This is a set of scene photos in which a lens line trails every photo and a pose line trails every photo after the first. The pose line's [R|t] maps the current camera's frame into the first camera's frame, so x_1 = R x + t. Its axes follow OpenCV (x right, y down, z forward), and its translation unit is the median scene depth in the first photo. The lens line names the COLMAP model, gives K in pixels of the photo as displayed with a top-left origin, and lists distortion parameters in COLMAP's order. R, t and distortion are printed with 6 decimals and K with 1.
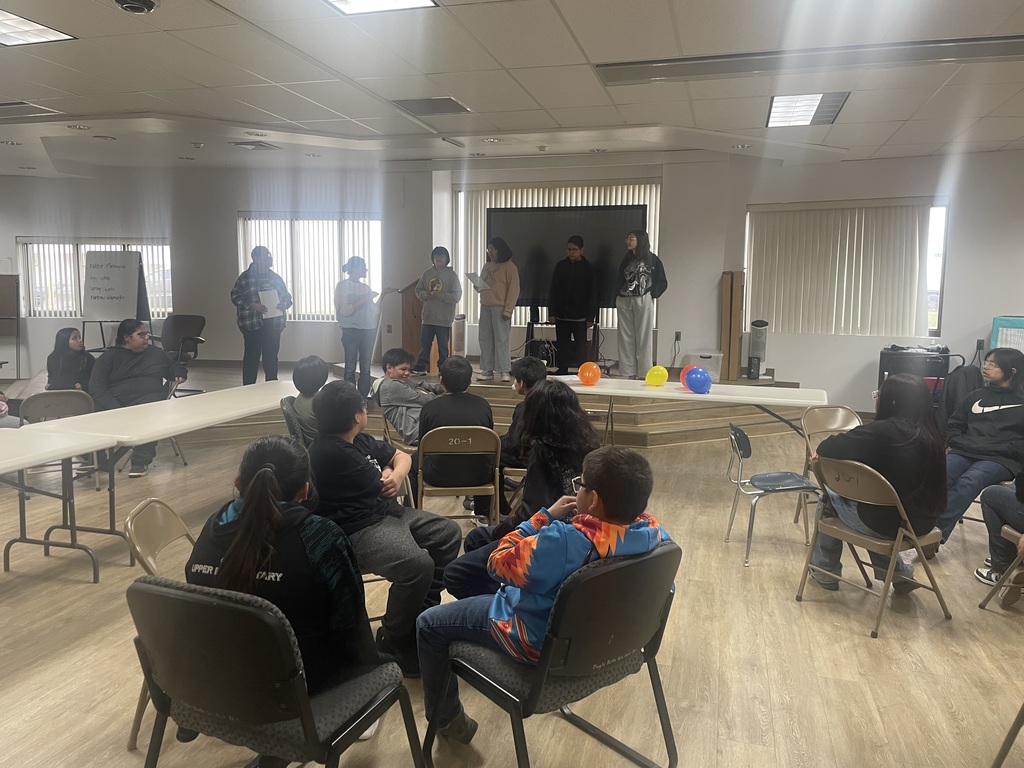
lens RADIAL K [[767.4, 0, 508.7], [0, 767.4, 380.9], [0, 0, 1]] dist [0.088112, -0.112332]
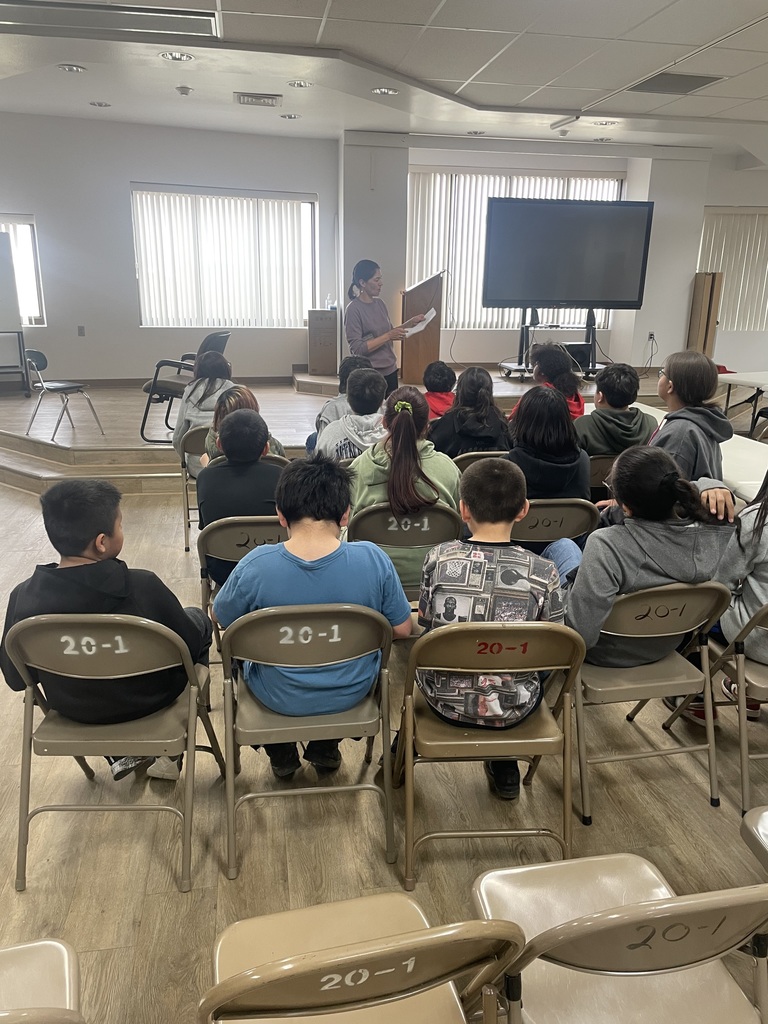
lens RADIAL K [[767.4, 0, 388.4], [0, 767.4, 516.9], [0, 0, 1]] dist [0.088112, -0.112332]
pose [[0.902587, -0.118767, 0.413801, -0.489488], [0.043892, 0.981571, 0.185988, -0.024658], [-0.428264, -0.149708, 0.891166, 0.150147]]
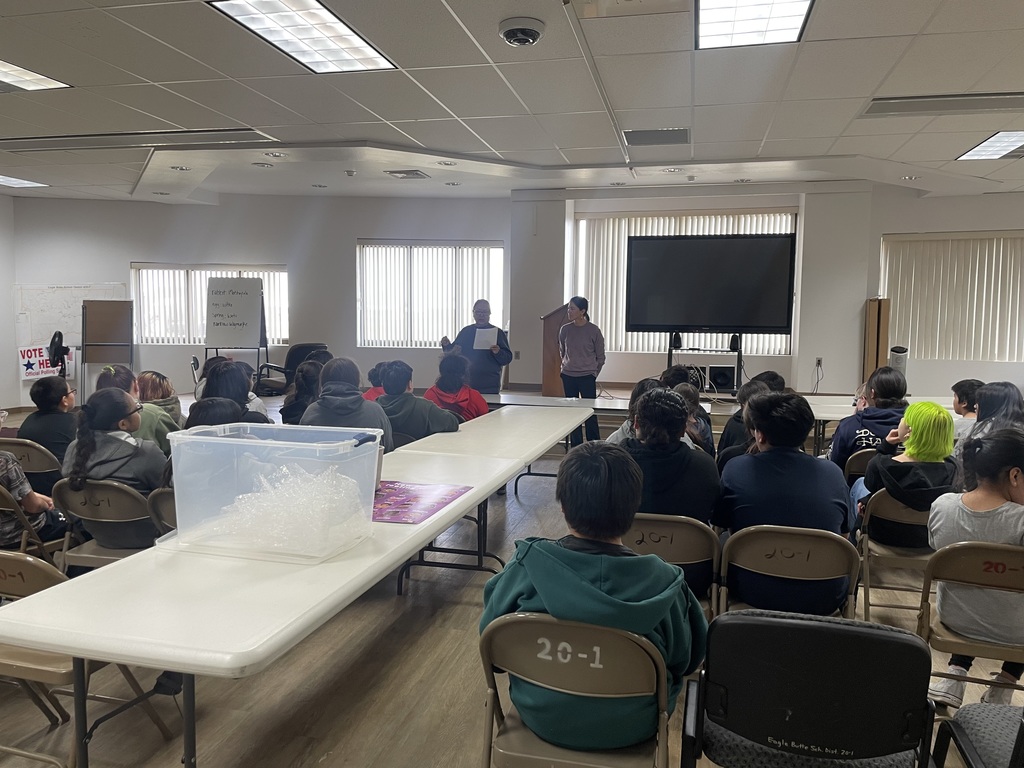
lens RADIAL K [[767.4, 0, 511.5], [0, 767.4, 381.3], [0, 0, 1]] dist [0.088112, -0.112332]
pose [[0.999129, -0.000517, 0.041734, -0.195514], [0.002075, 0.999302, -0.037292, 0.003914], [-0.041686, 0.037346, 0.998433, -0.001073]]
